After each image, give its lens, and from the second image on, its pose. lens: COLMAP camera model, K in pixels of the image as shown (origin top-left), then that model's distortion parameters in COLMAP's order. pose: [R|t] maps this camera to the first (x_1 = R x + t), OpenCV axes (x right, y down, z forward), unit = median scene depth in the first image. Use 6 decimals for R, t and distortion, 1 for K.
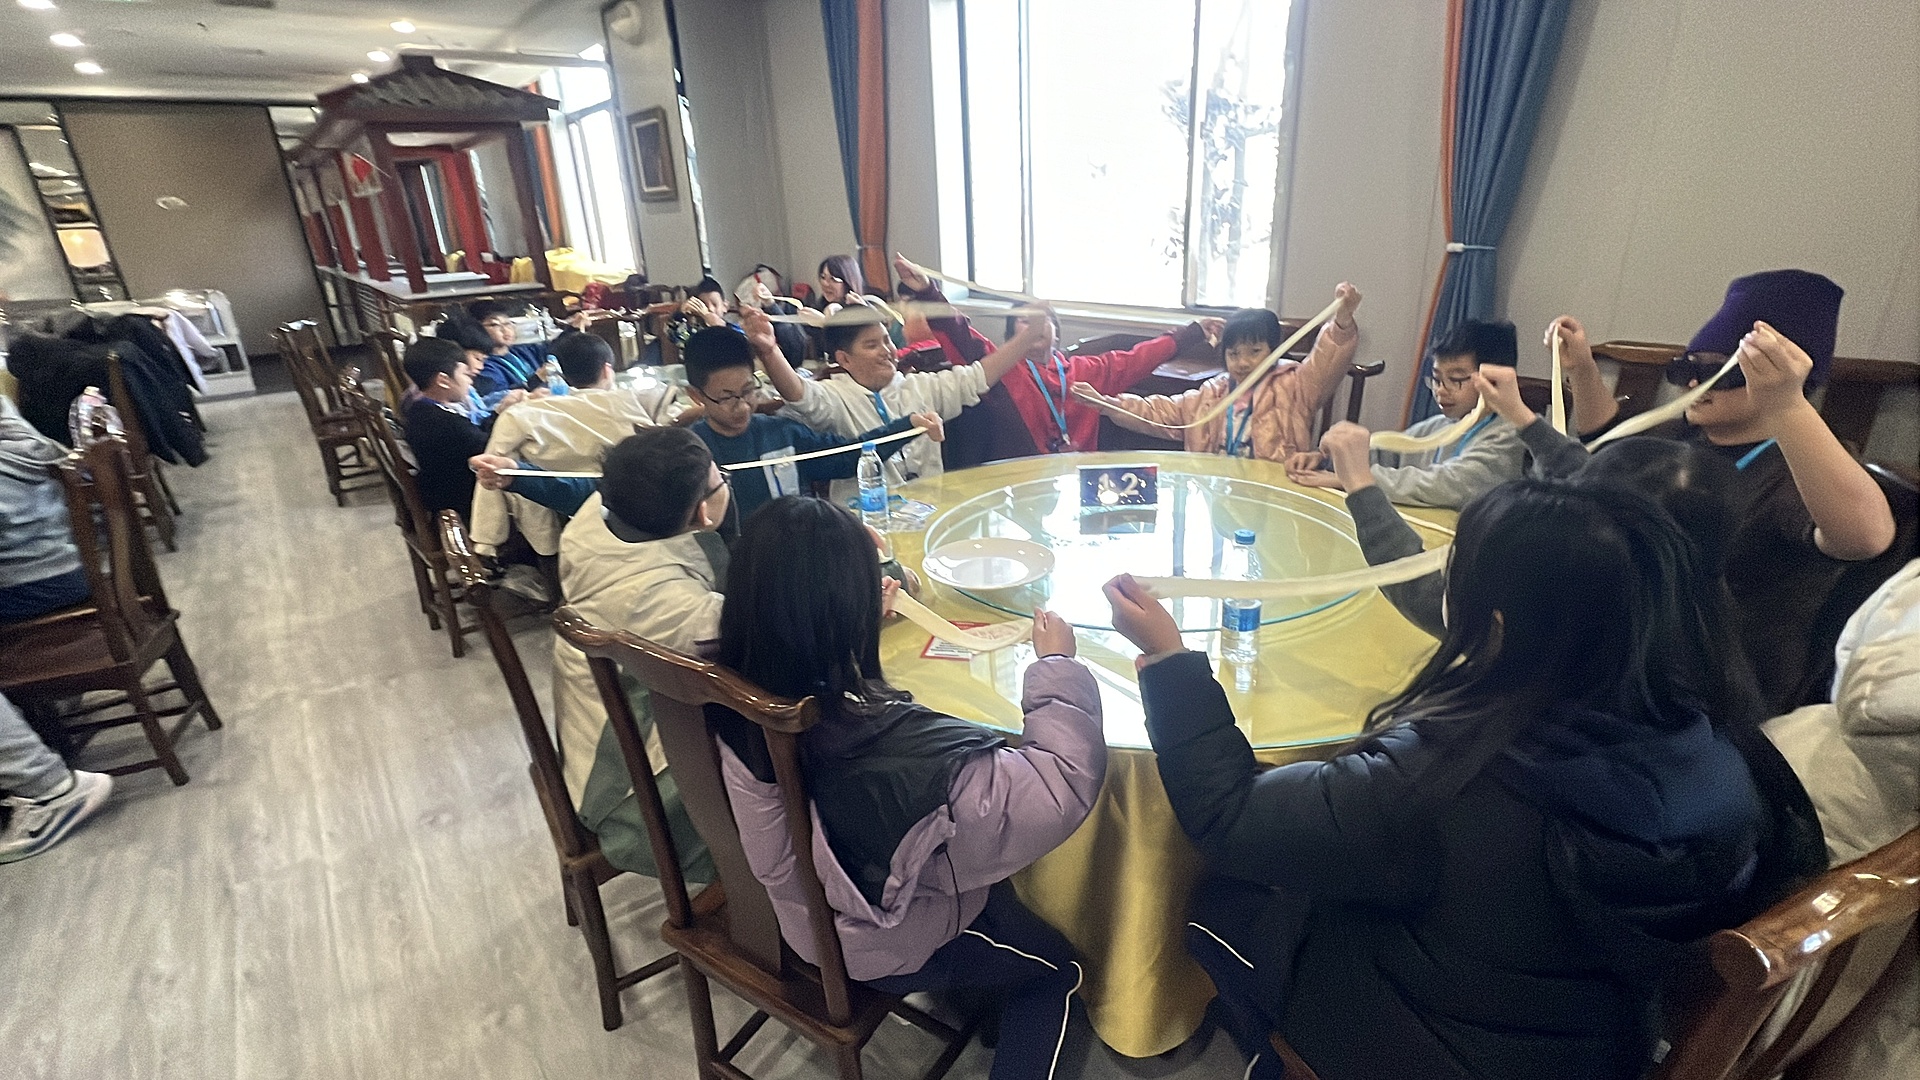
lens RADIAL K [[872.7, 0, 958.6], [0, 872.7, 547.3], [0, 0, 1]] dist [0.000702, 0.000430]
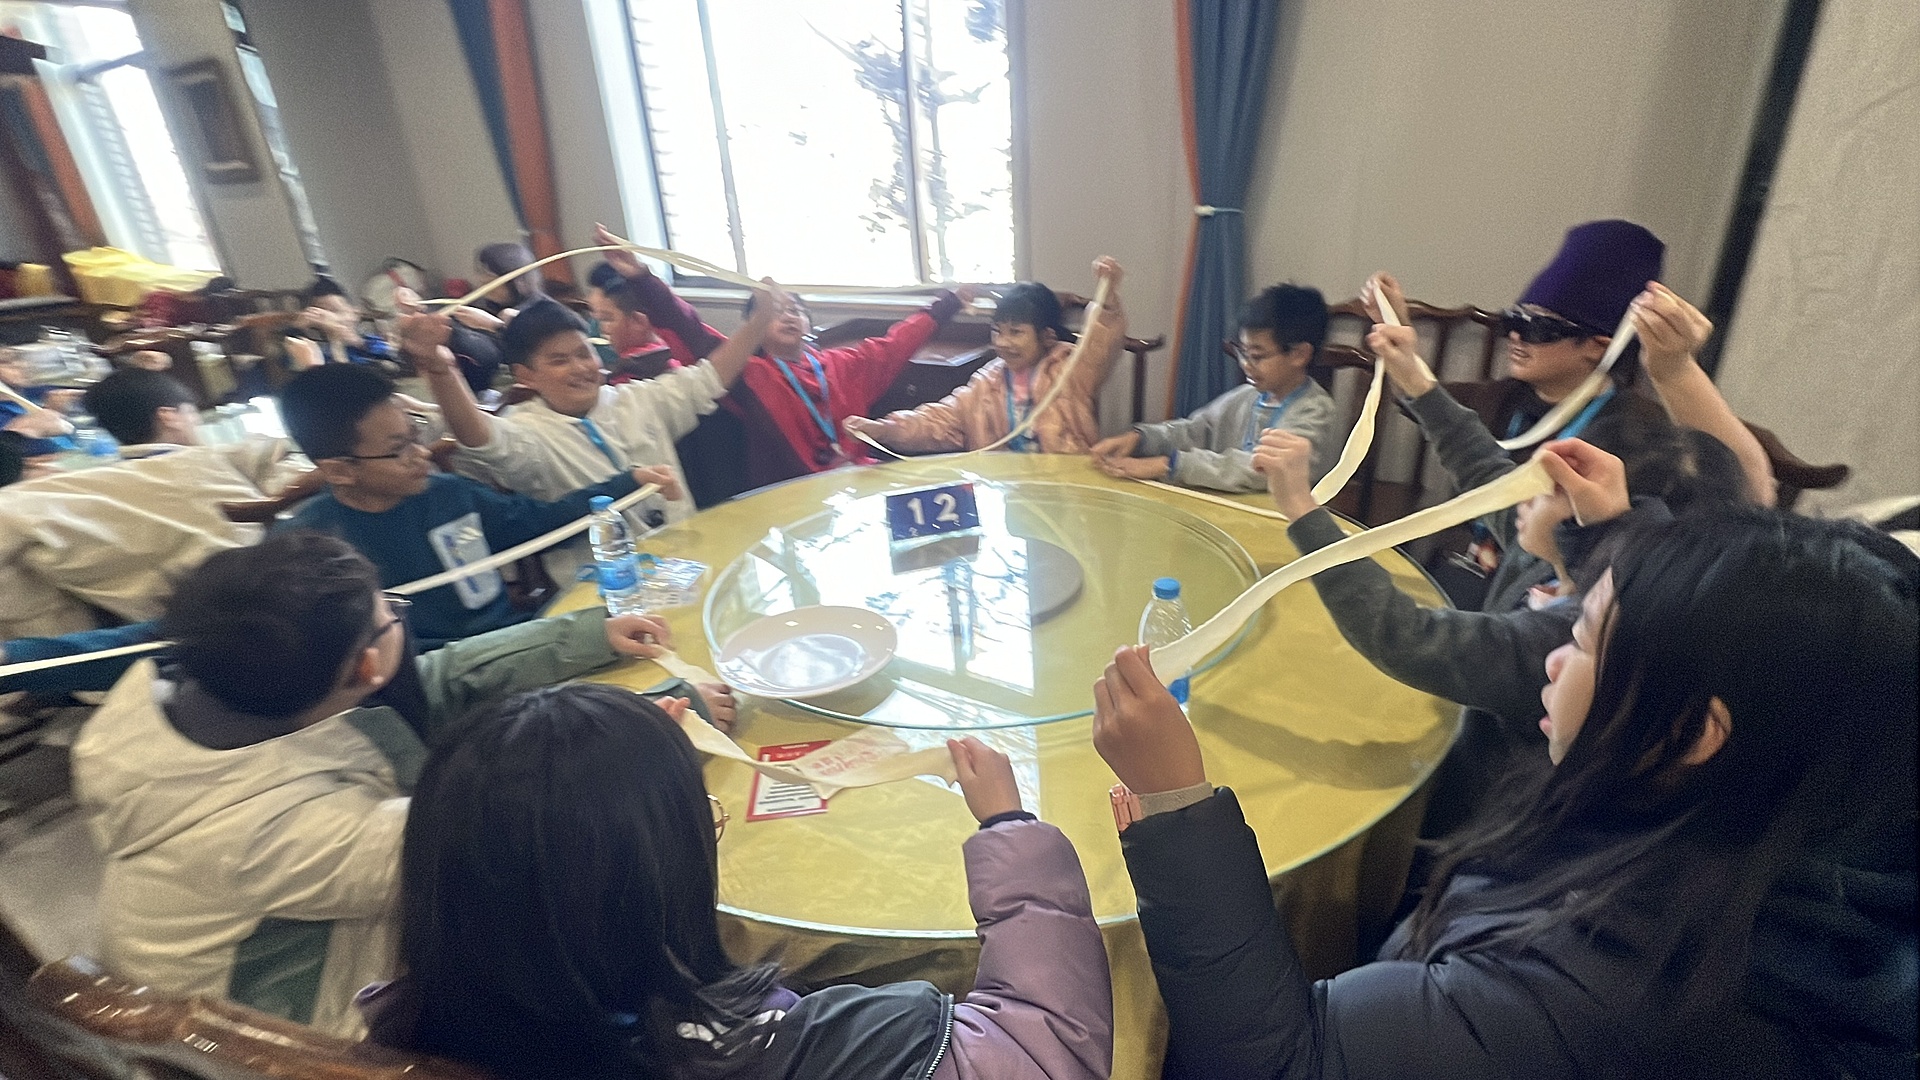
lens RADIAL K [[872.7, 0, 966.0], [0, 872.7, 536.5], [0, 0, 1]] dist [0.000702, 0.000430]
pose [[0.941055, -0.142301, 0.306865, -0.030612], [0.138135, 0.989782, 0.035373, -0.048902], [-0.308762, 0.009101, 0.951096, 0.141737]]
